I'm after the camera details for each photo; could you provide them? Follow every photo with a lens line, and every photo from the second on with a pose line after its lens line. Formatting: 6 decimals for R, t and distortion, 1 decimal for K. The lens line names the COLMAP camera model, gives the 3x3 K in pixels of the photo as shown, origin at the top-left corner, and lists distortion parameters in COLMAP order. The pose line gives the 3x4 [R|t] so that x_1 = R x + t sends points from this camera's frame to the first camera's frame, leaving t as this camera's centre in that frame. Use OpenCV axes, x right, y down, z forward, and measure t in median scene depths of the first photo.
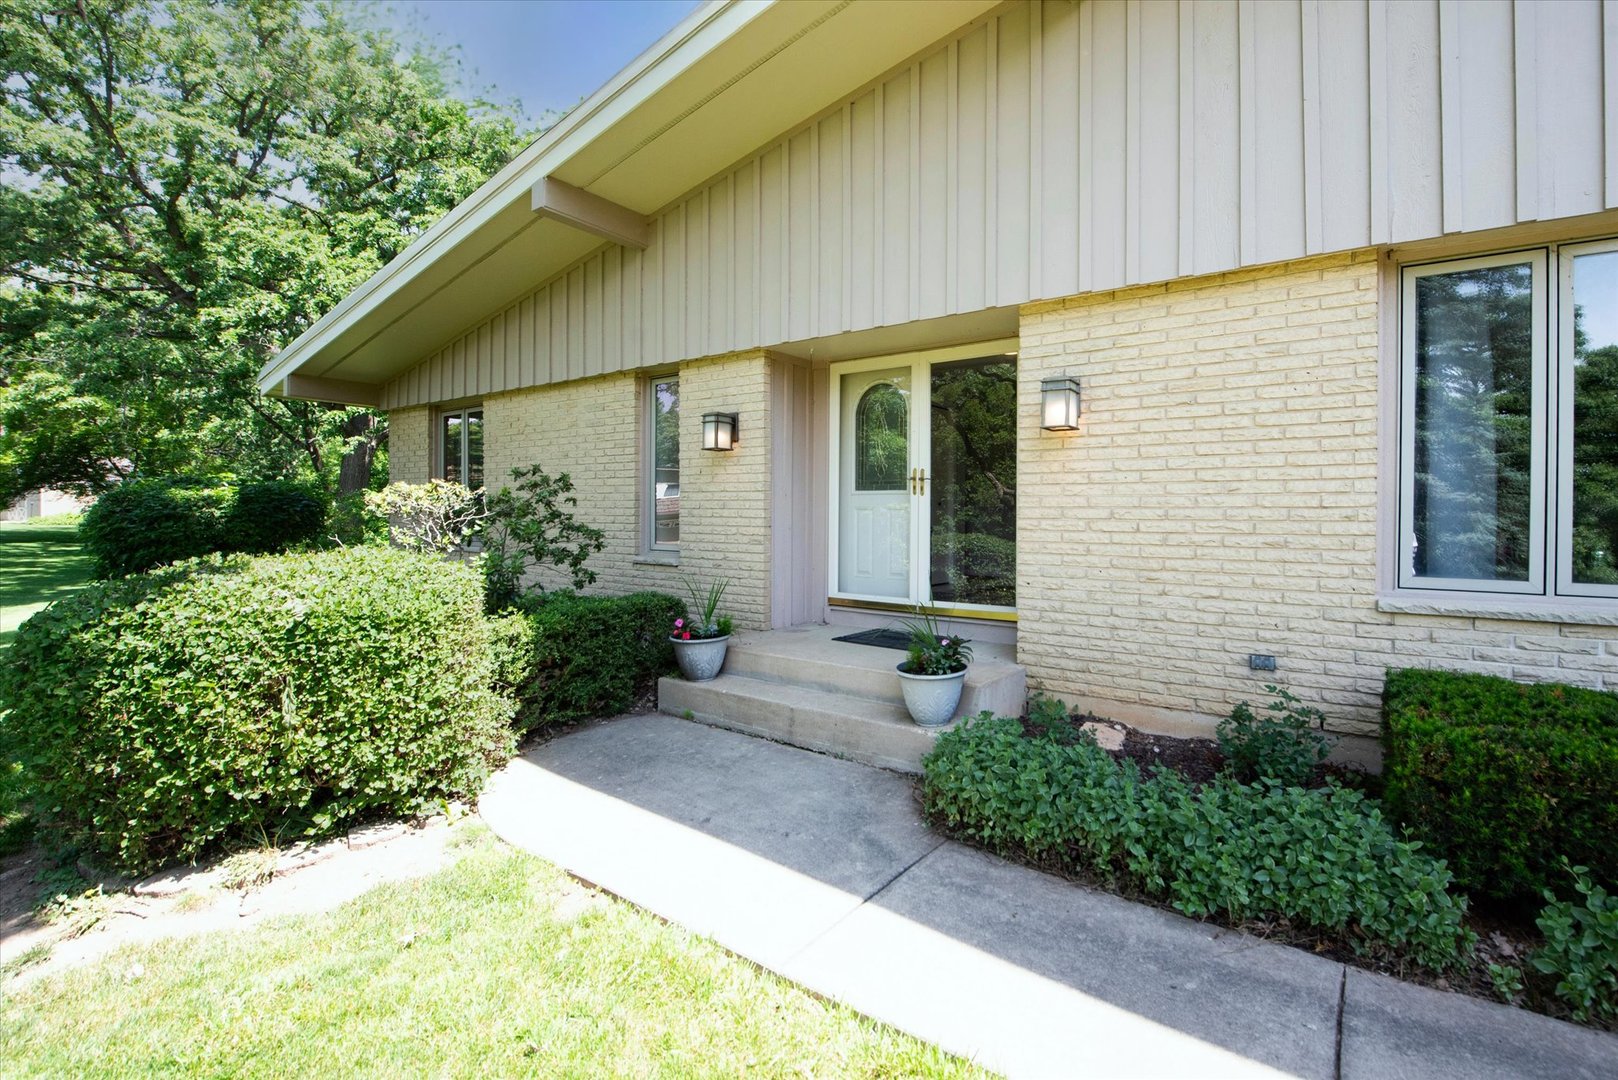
lens RADIAL K [[706.6, 0, 812.8], [0, 706.6, 529.2], [0, 0, 1]] dist [-0.015350, -0.000183]
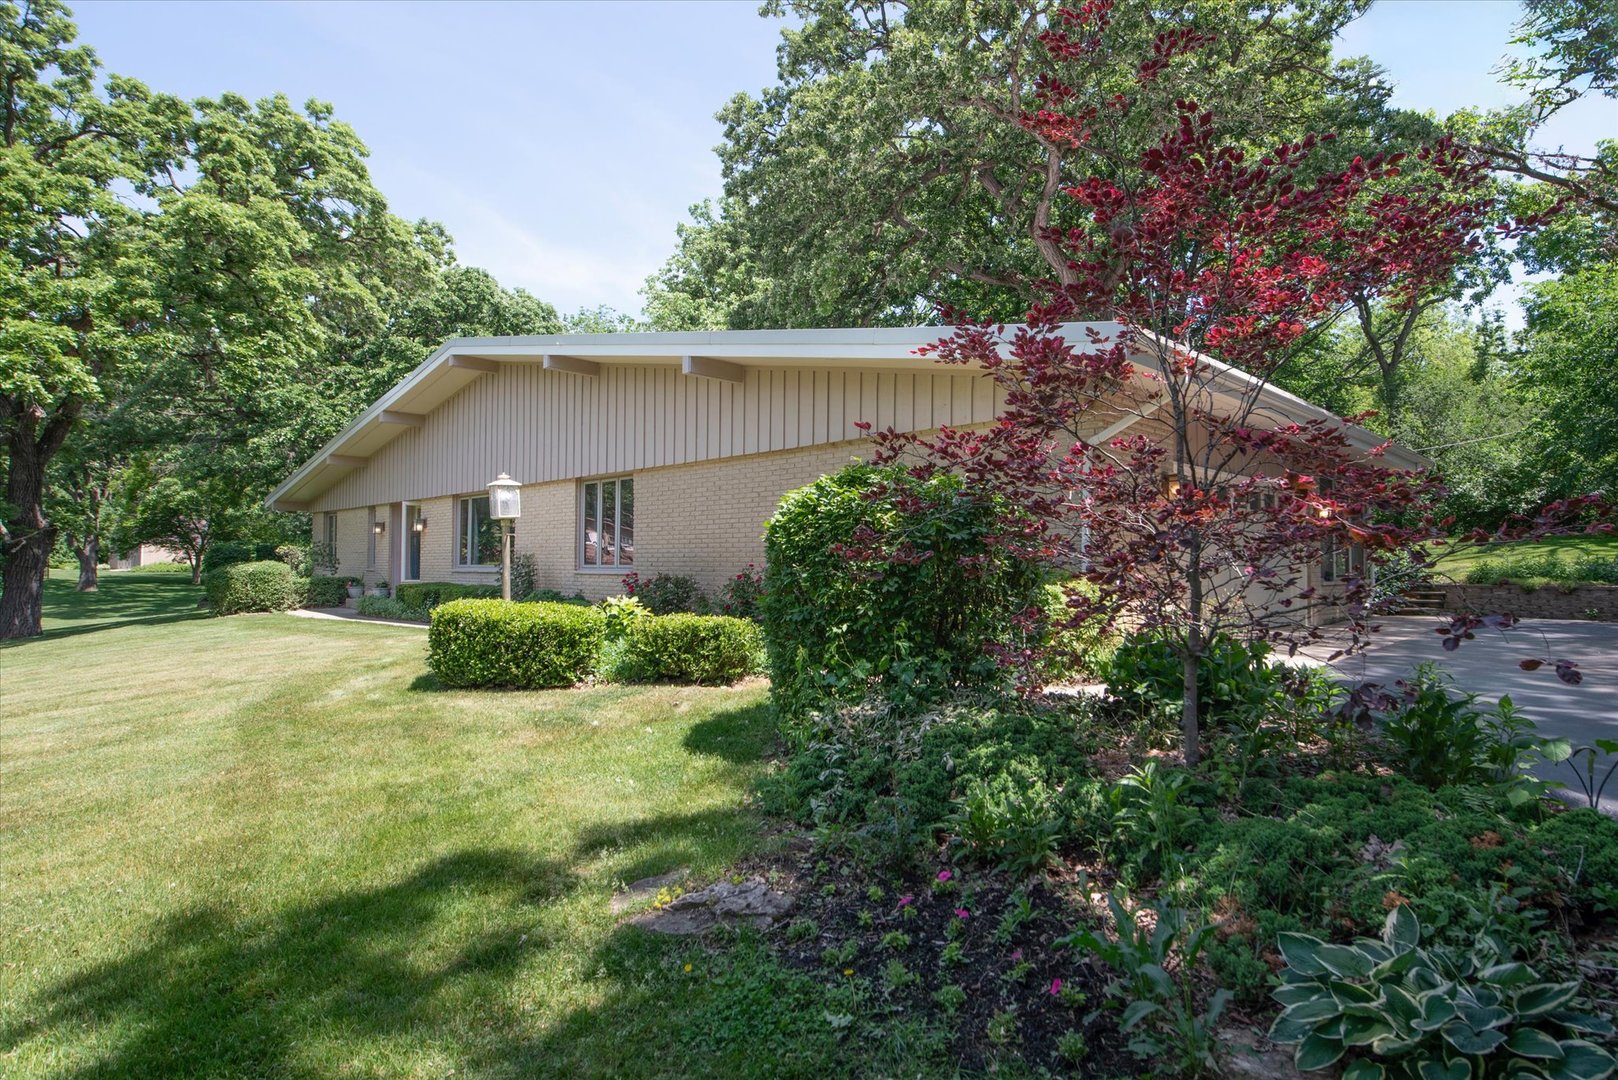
lens RADIAL K [[830.4, 0, 756.5], [0, 830.4, 528.3], [0, 0, 1]] dist [-0.020950, -0.000557]
pose [[0.984067, -0.021539, -0.176487, 2.481473], [0.011381, 0.998230, -0.058371, 0.116651], [0.177432, 0.055433, 0.982571, -2.685801]]
